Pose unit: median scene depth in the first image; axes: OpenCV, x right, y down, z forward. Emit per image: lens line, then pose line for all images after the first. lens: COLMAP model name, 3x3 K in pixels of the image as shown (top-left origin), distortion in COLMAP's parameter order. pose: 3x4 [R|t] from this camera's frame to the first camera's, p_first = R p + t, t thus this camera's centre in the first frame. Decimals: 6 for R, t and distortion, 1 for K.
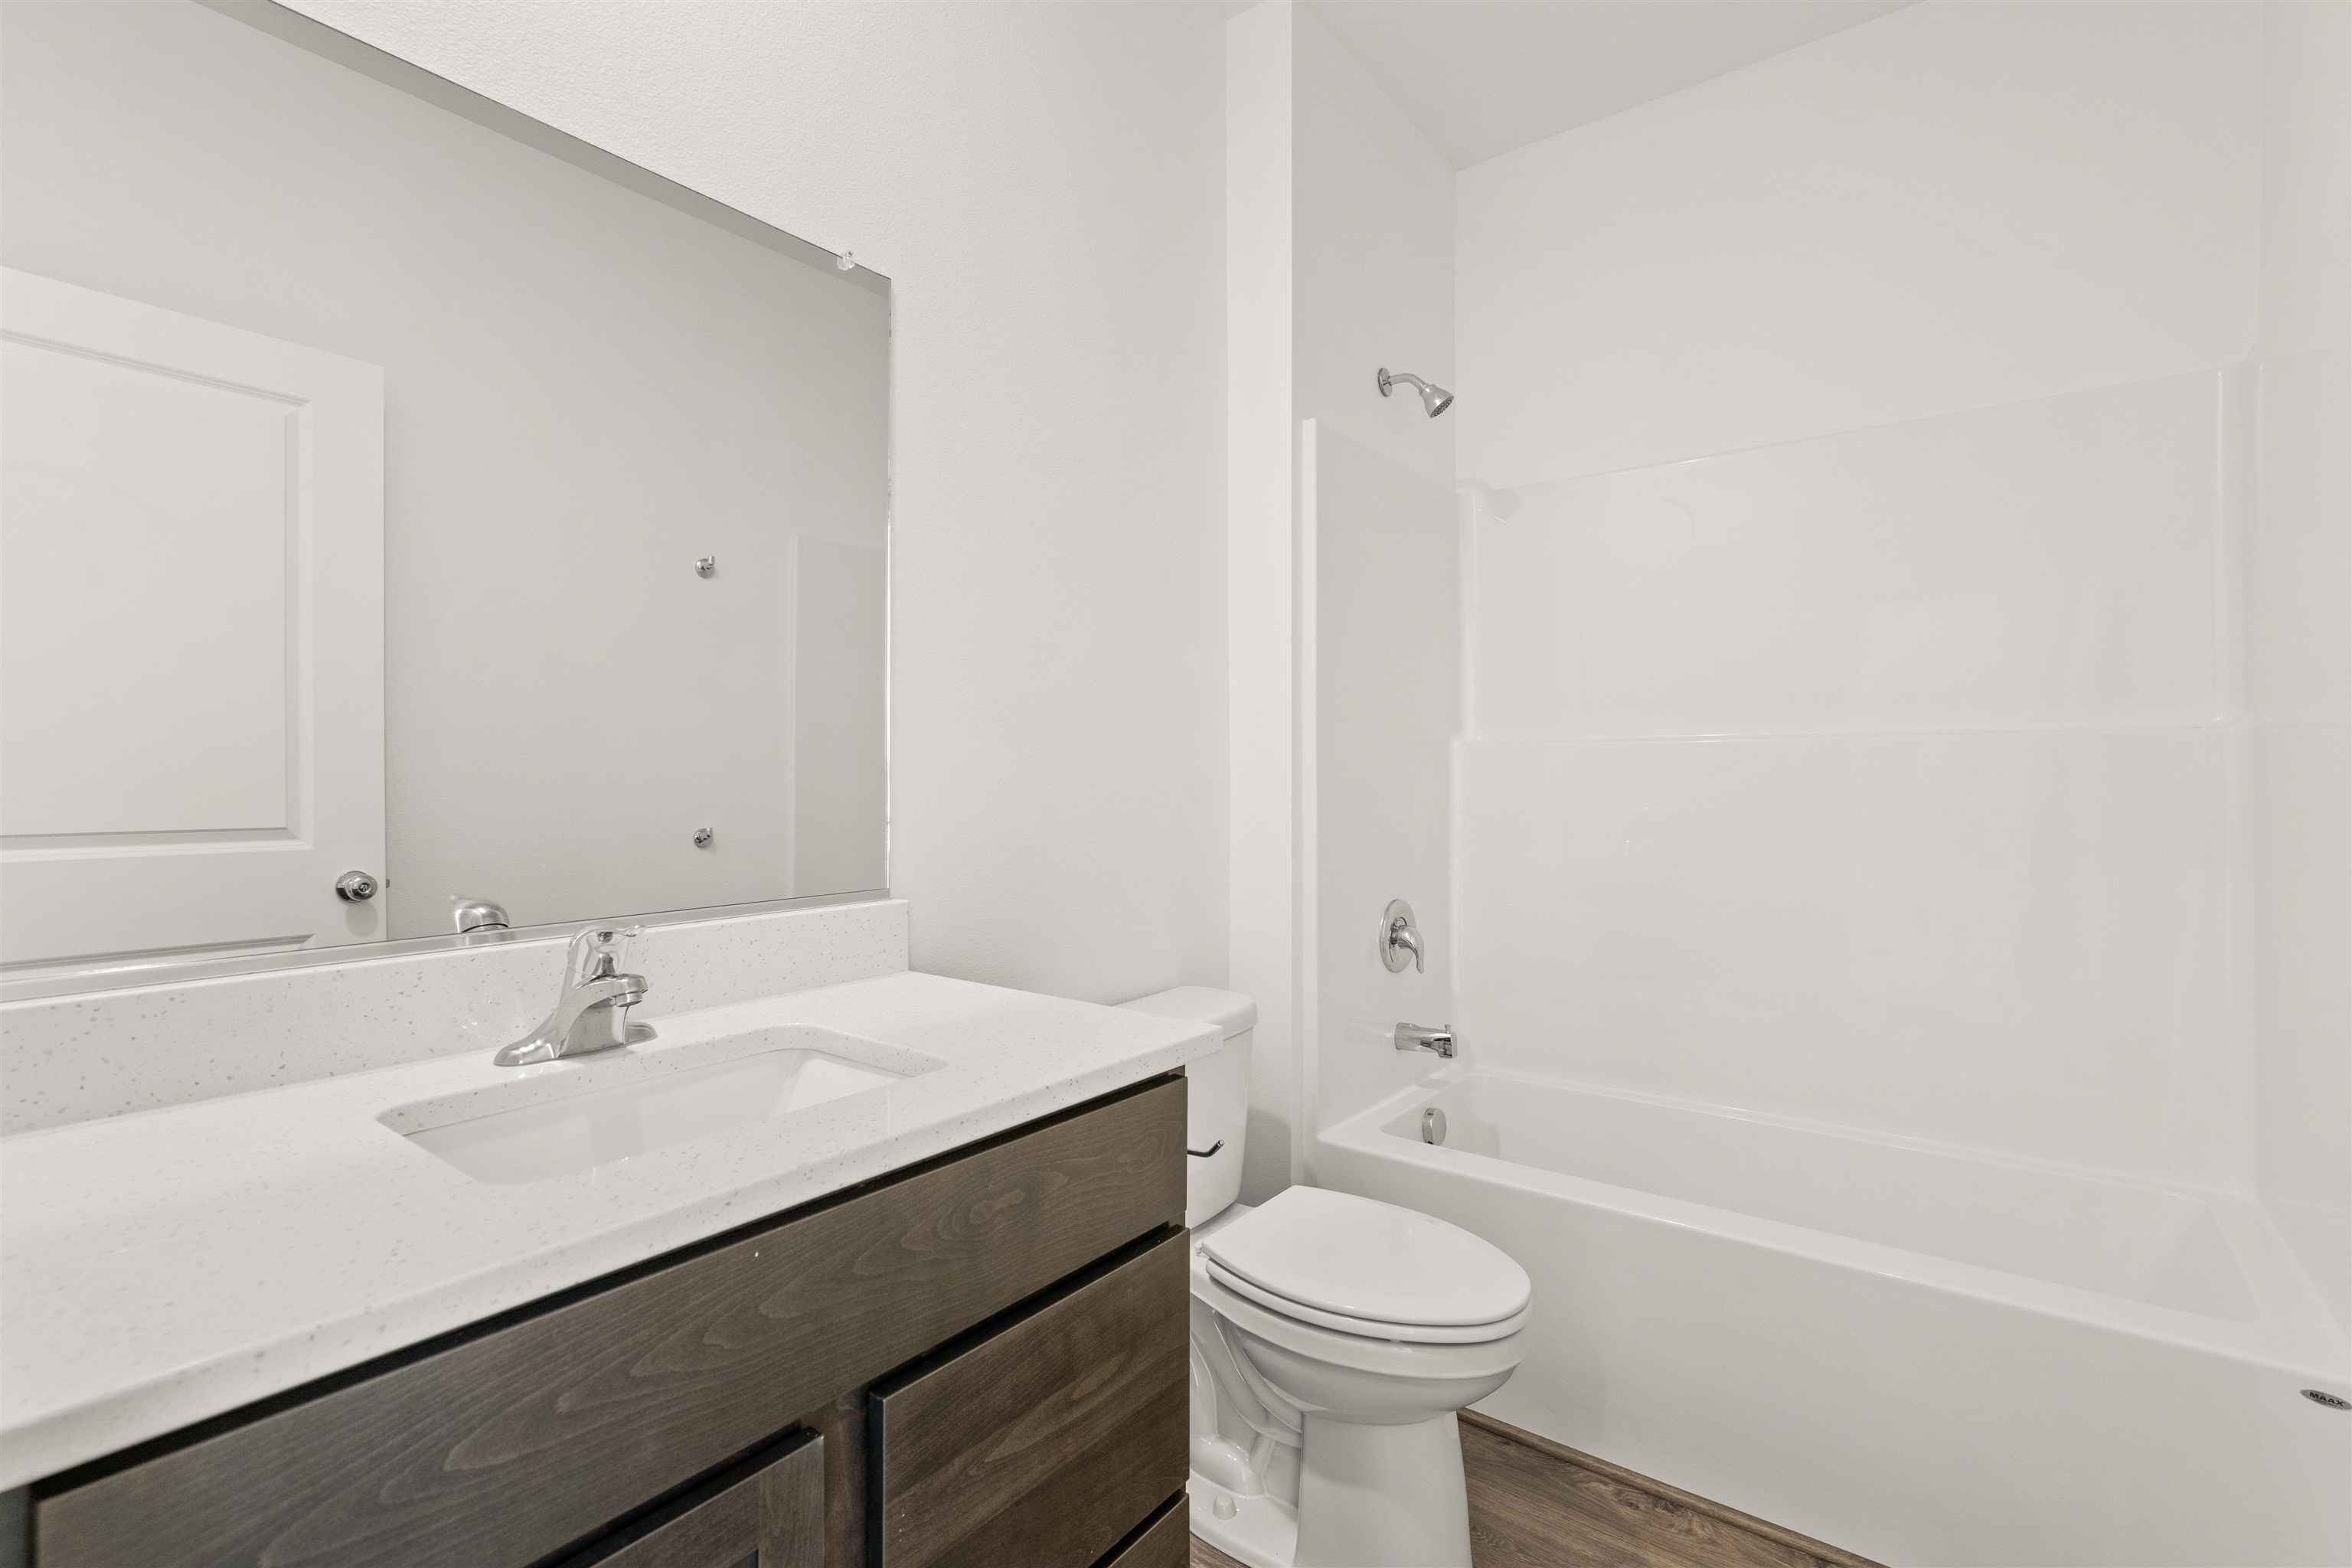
lens RADIAL K [[1054.9, 0, 1174.5], [0, 1054.9, 779.3], [0, 0, 1]] dist [-0.010511, 0.000138]
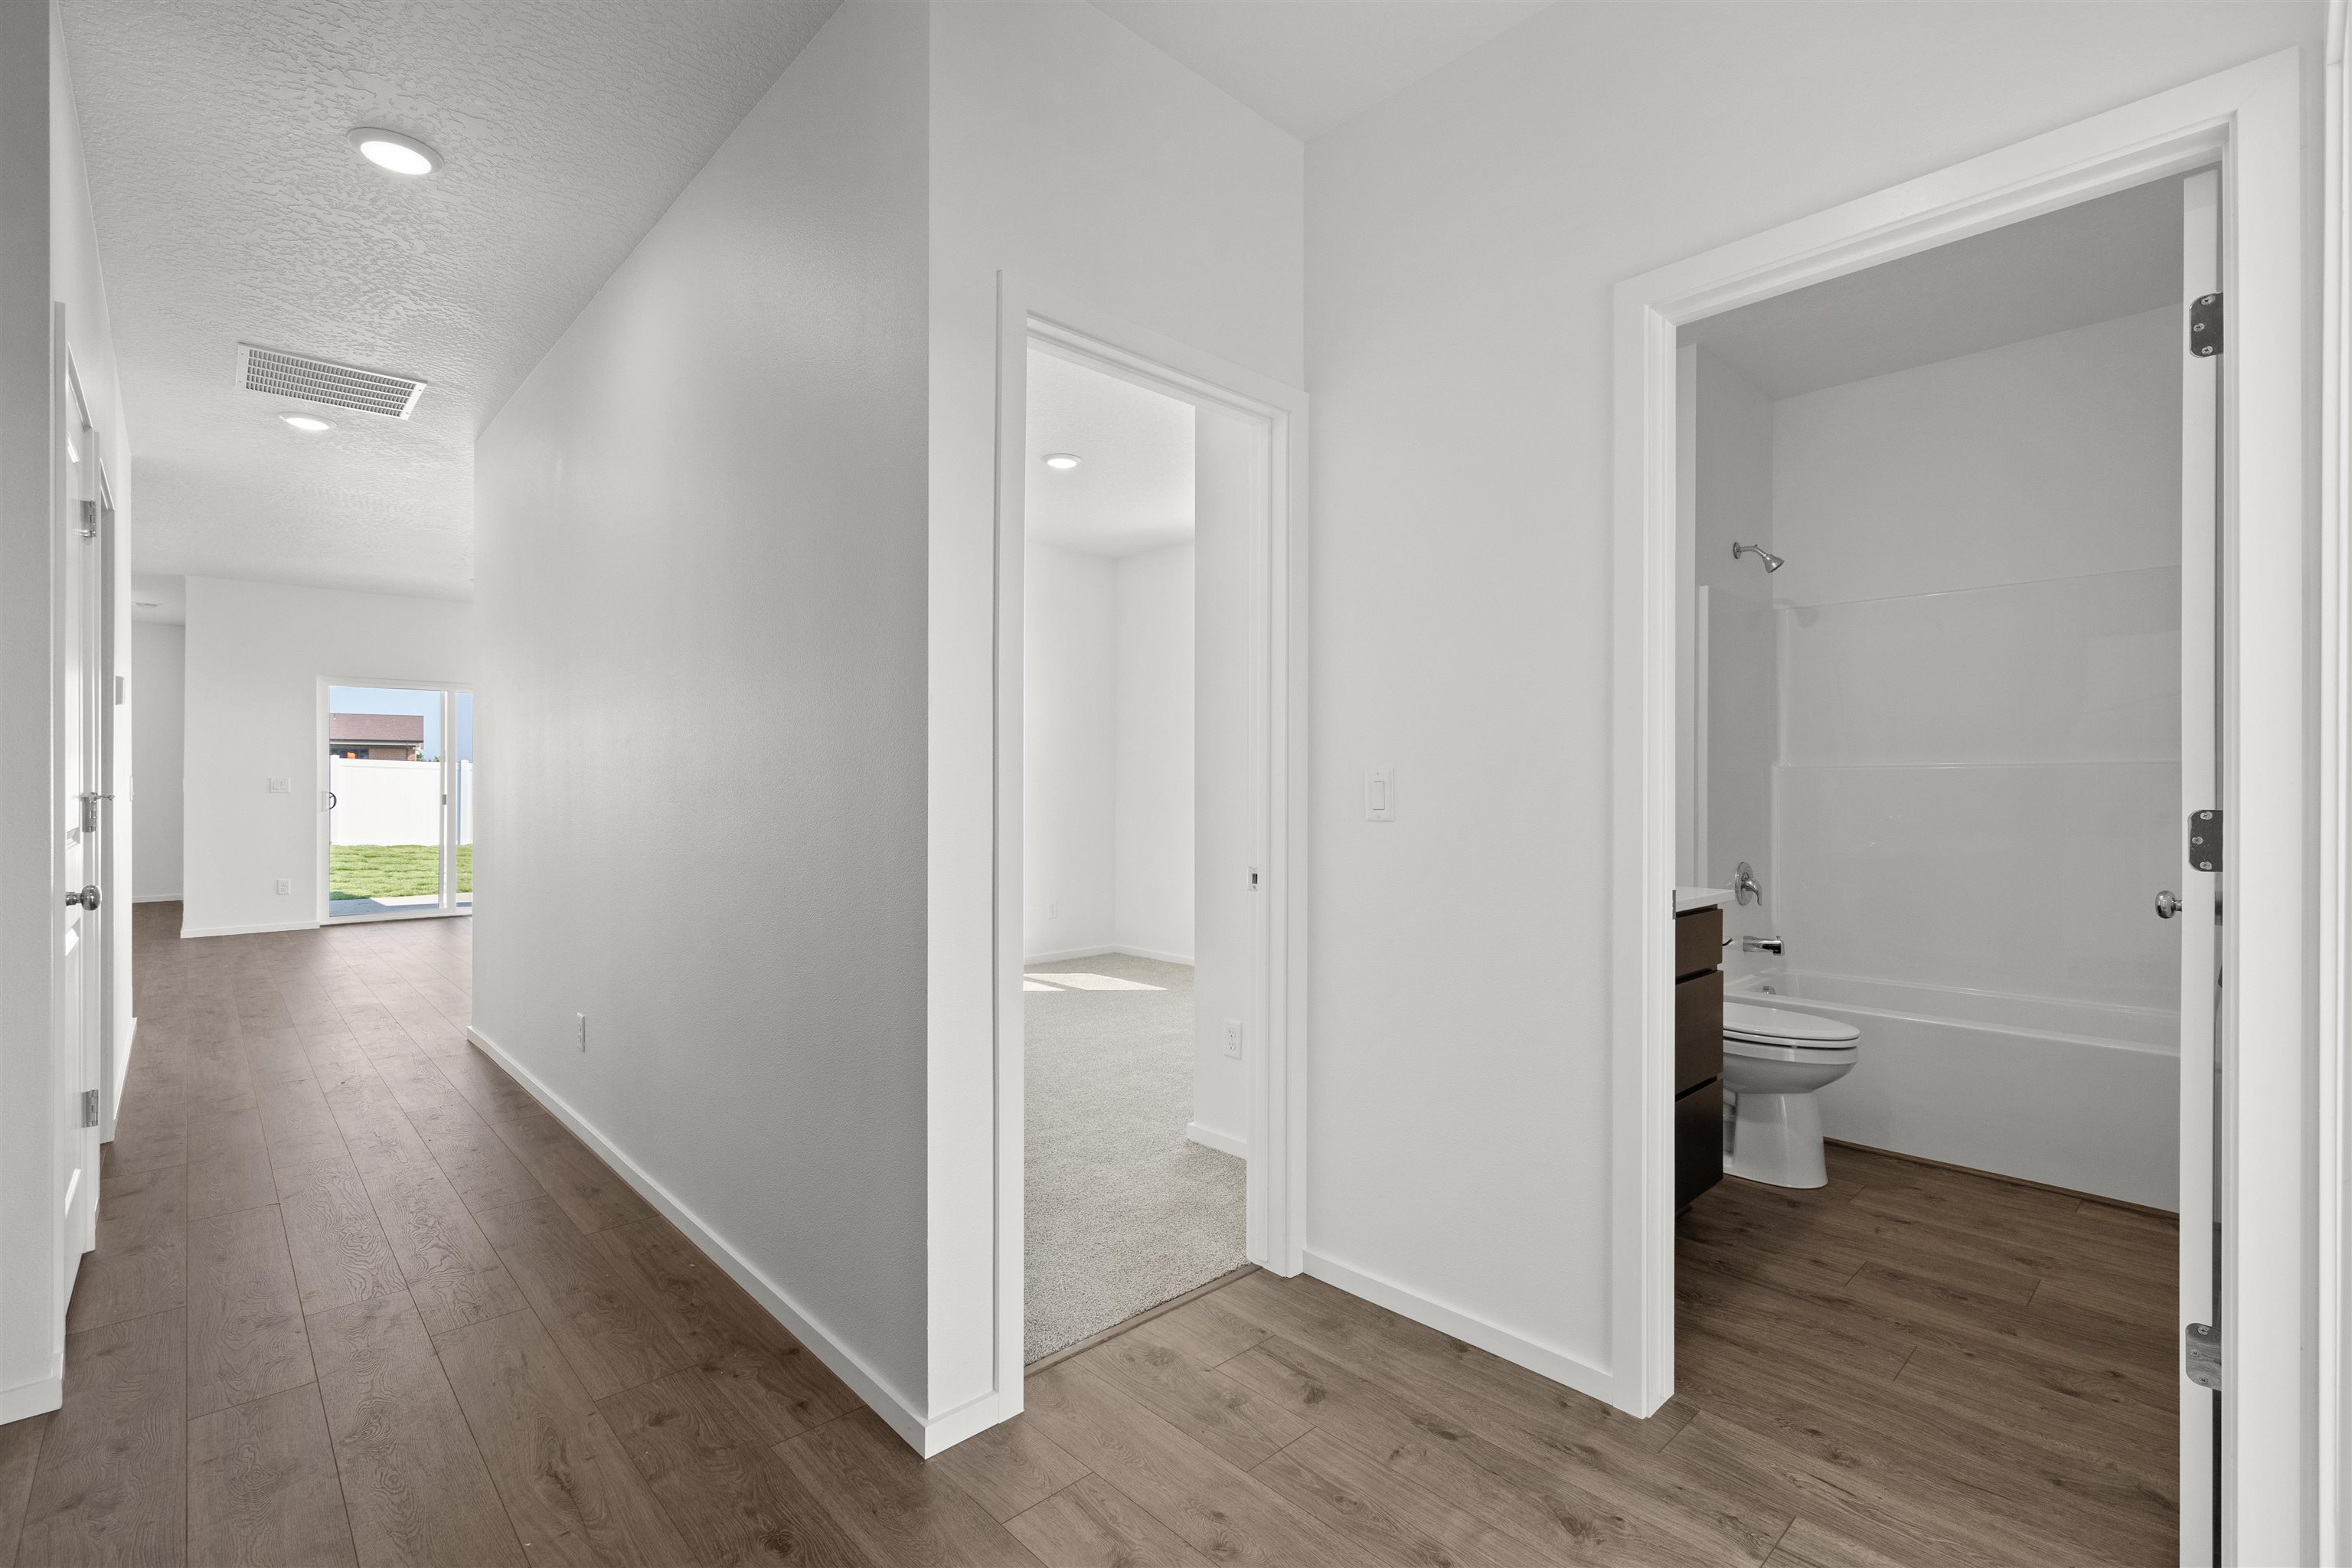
lens RADIAL K [[1054.9, 0, 1178.2], [0, 1054.9, 793.1], [0, 0, 1]] dist [-0.010511, 0.000138]
pose [[0.987469, 0.004438, -0.157754, -0.414428], [-0.004842, 0.999986, -0.002181, 0.013265], [0.157742, 0.002918, 0.987476, -0.789533]]
